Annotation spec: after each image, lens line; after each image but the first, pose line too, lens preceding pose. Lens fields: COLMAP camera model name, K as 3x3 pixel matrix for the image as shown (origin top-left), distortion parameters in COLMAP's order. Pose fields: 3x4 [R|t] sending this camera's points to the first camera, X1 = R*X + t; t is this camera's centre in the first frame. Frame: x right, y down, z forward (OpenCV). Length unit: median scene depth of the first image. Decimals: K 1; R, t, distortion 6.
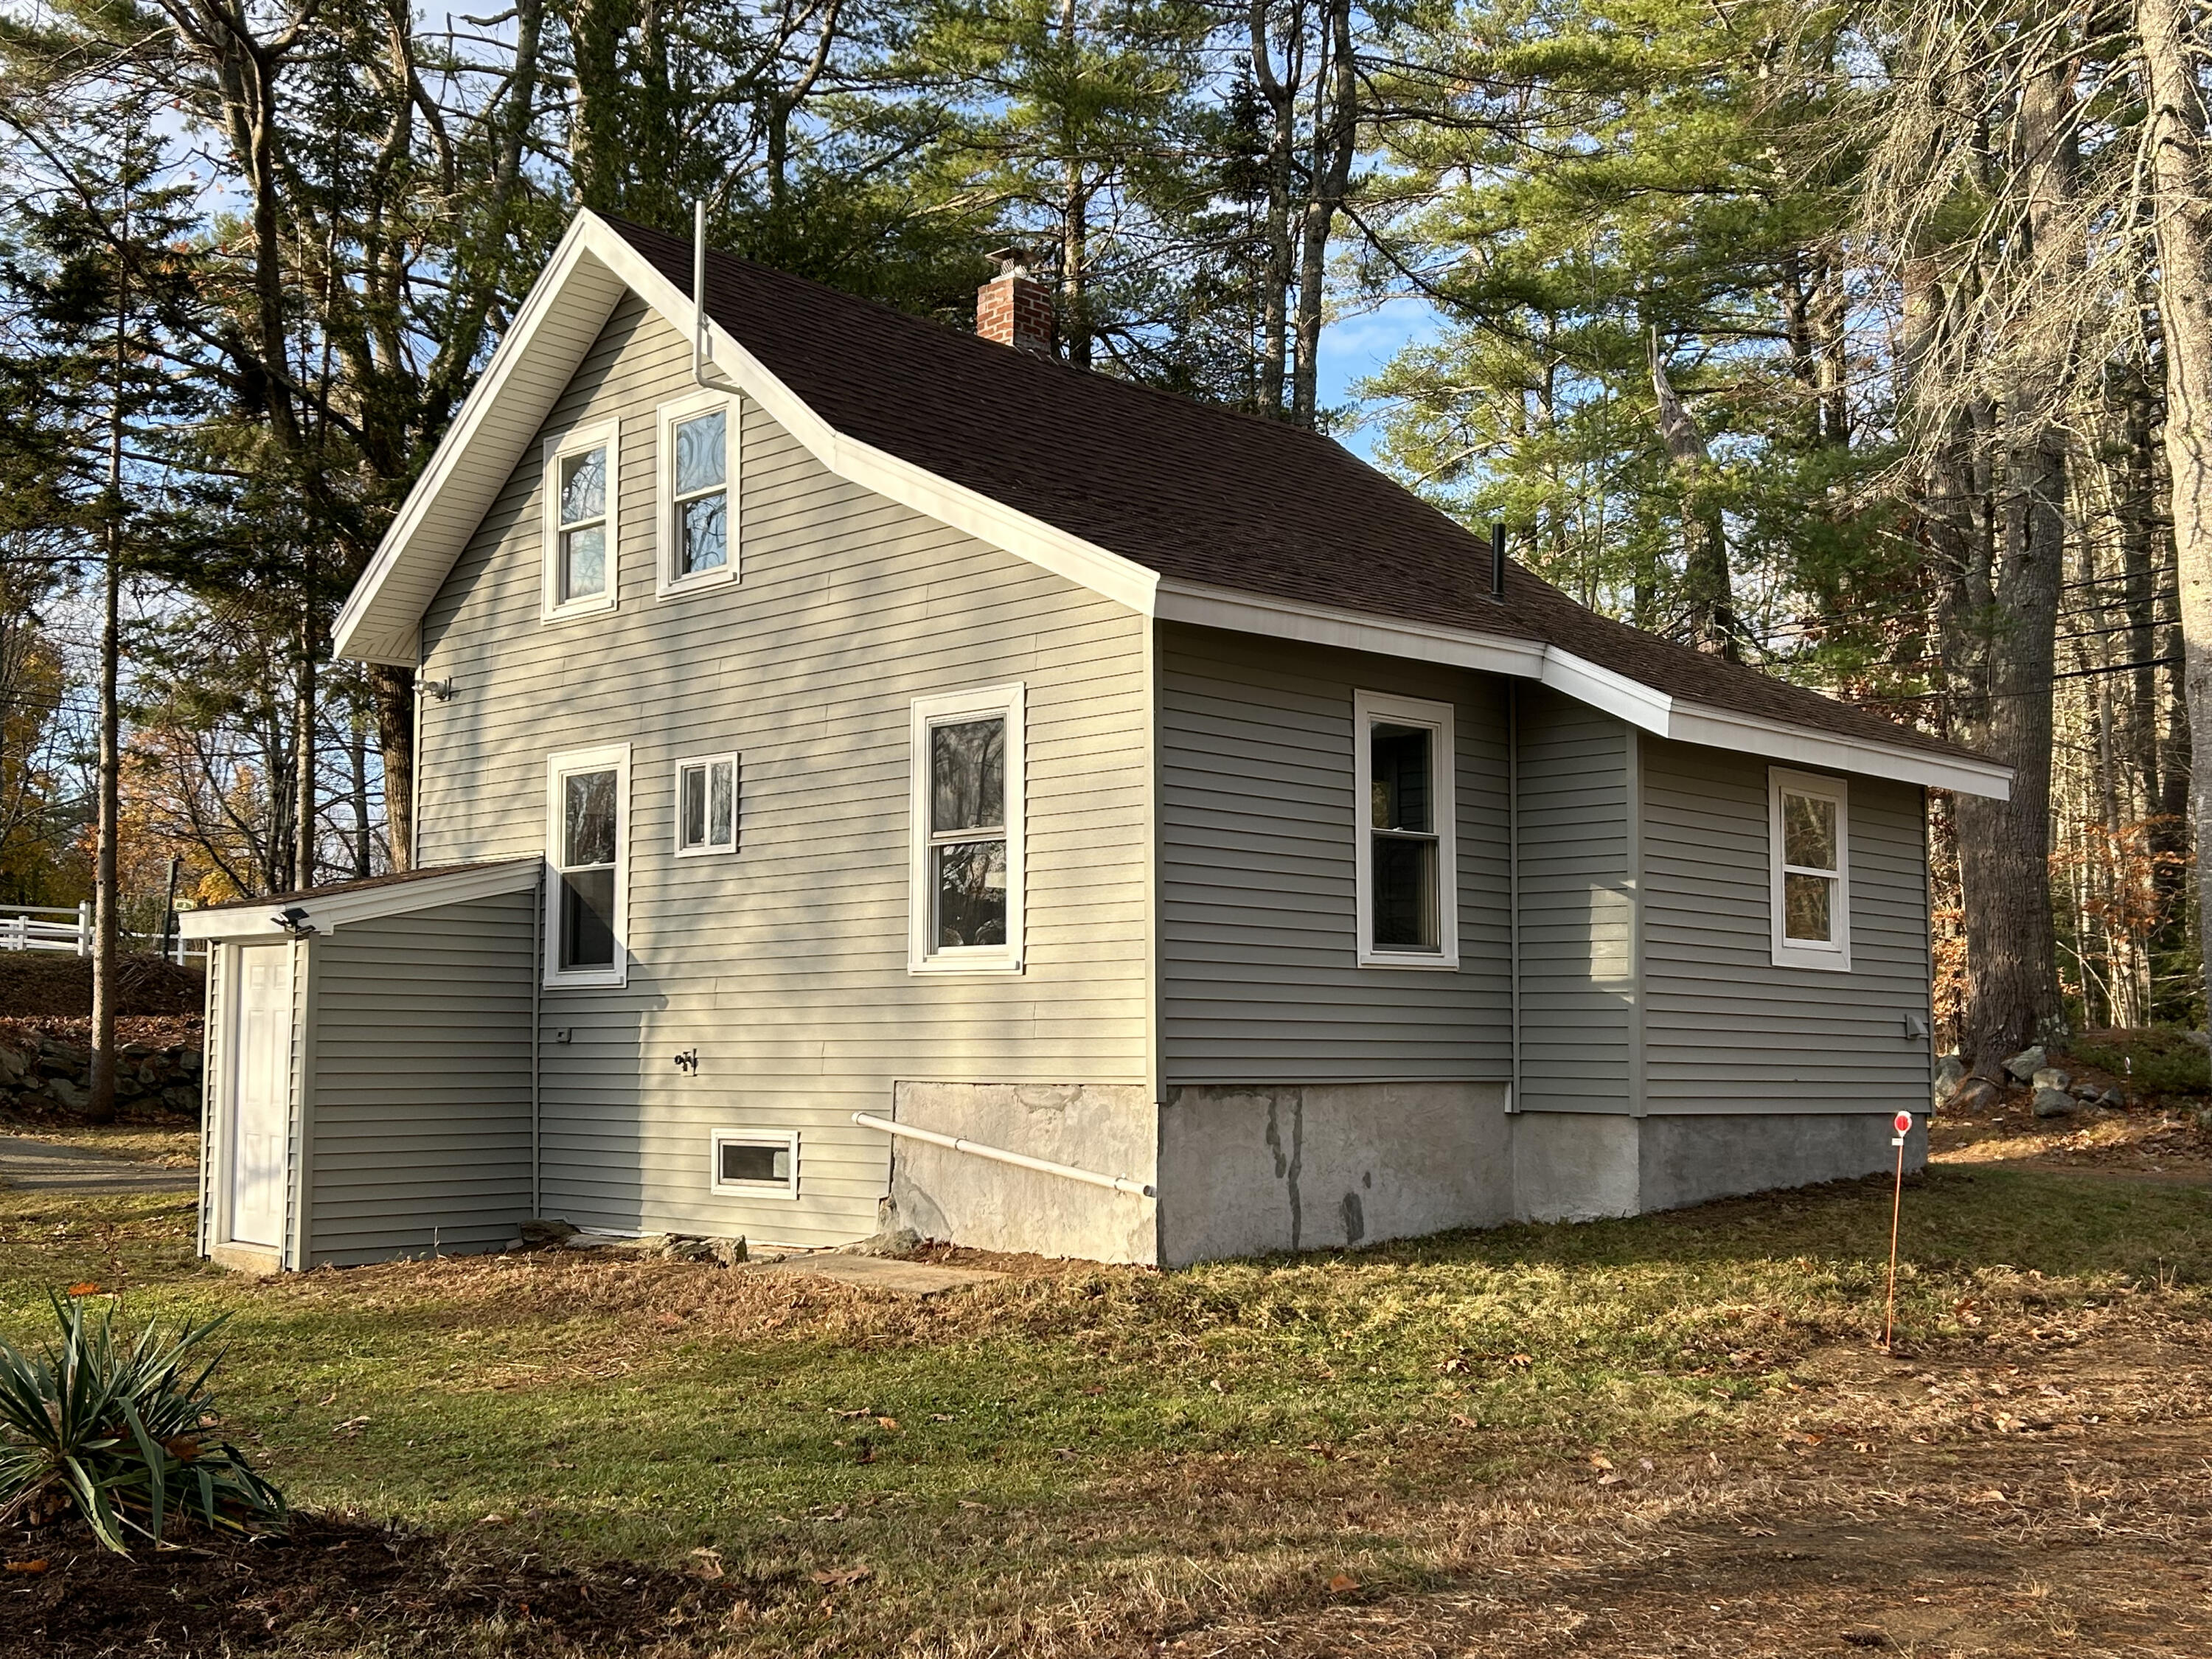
lens RADIAL K [[2407.2, 0, 1110.7], [0, 2407.2, 846.1], [0, 0, 1]] dist [0.056638, 0.000000]
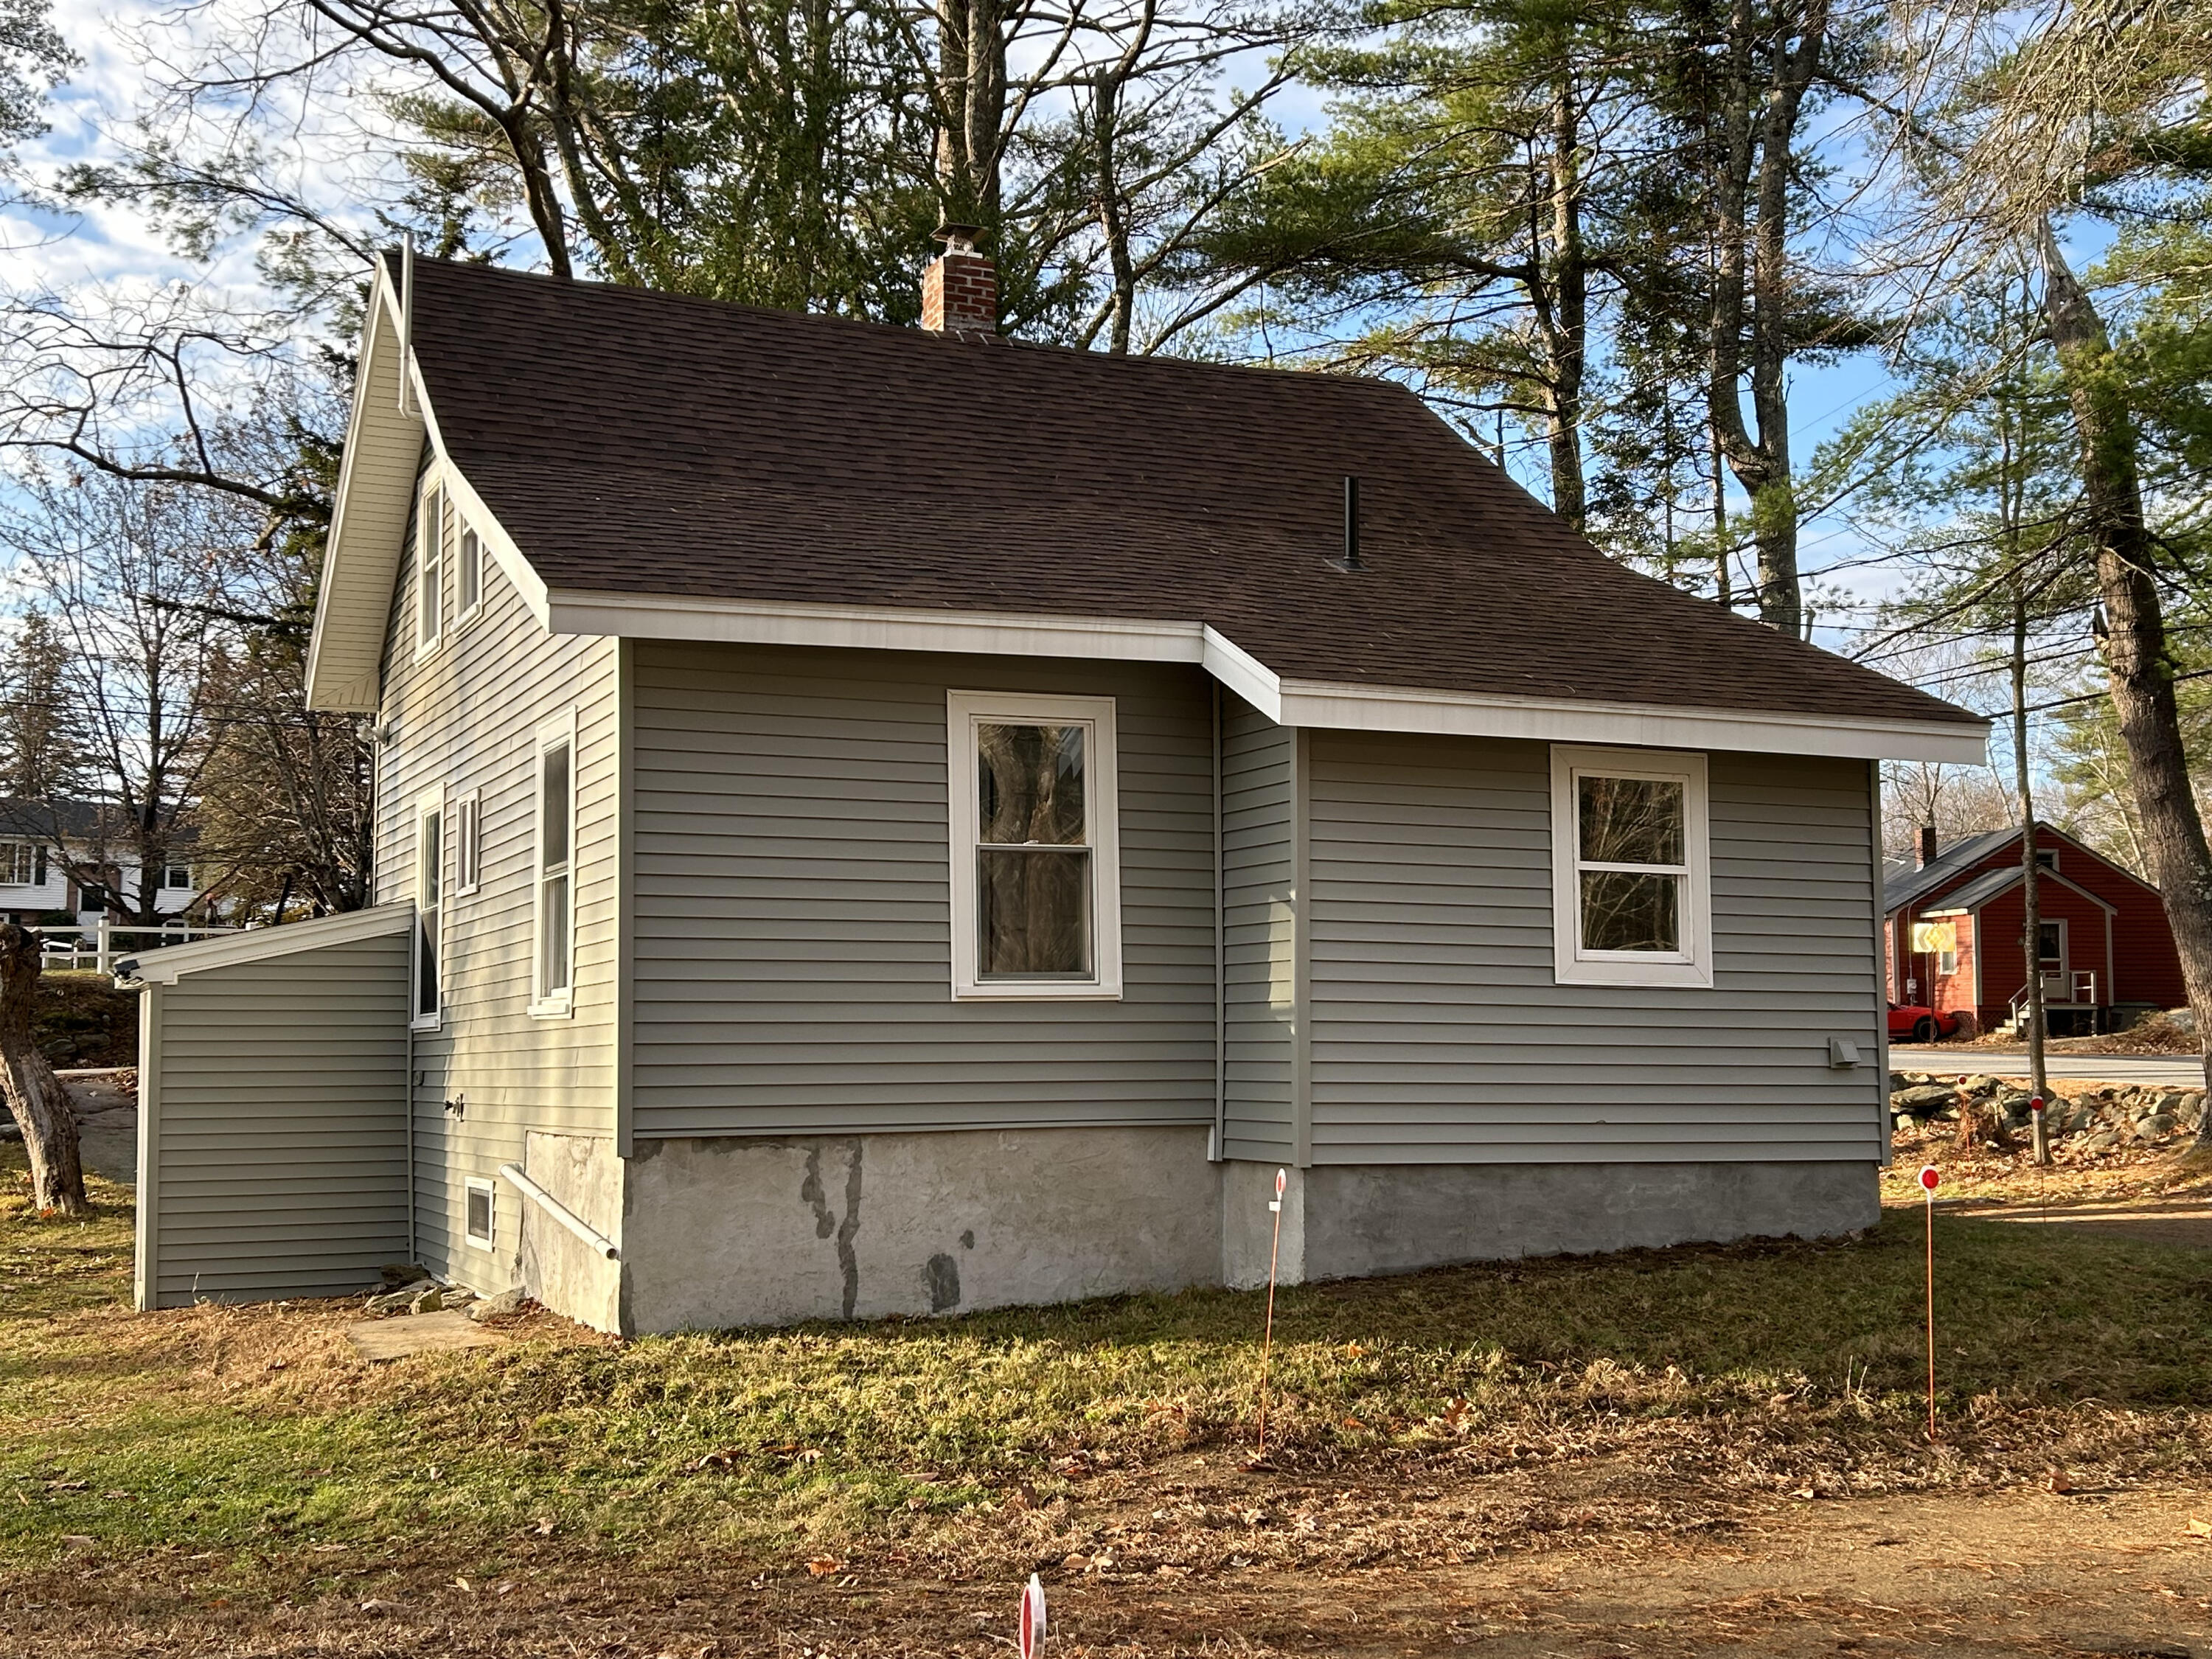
lens RADIAL K [[2527.1, 0, 1110.9], [0, 2527.1, 828.3], [0, 0, 1]] dist [0.097758, 0.000000]
pose [[0.929844, -0.043951, -0.365319, 0.486025], [0.042488, 0.999024, -0.012048, -0.000014], [0.365493, -0.004319, 0.930804, 0.141692]]
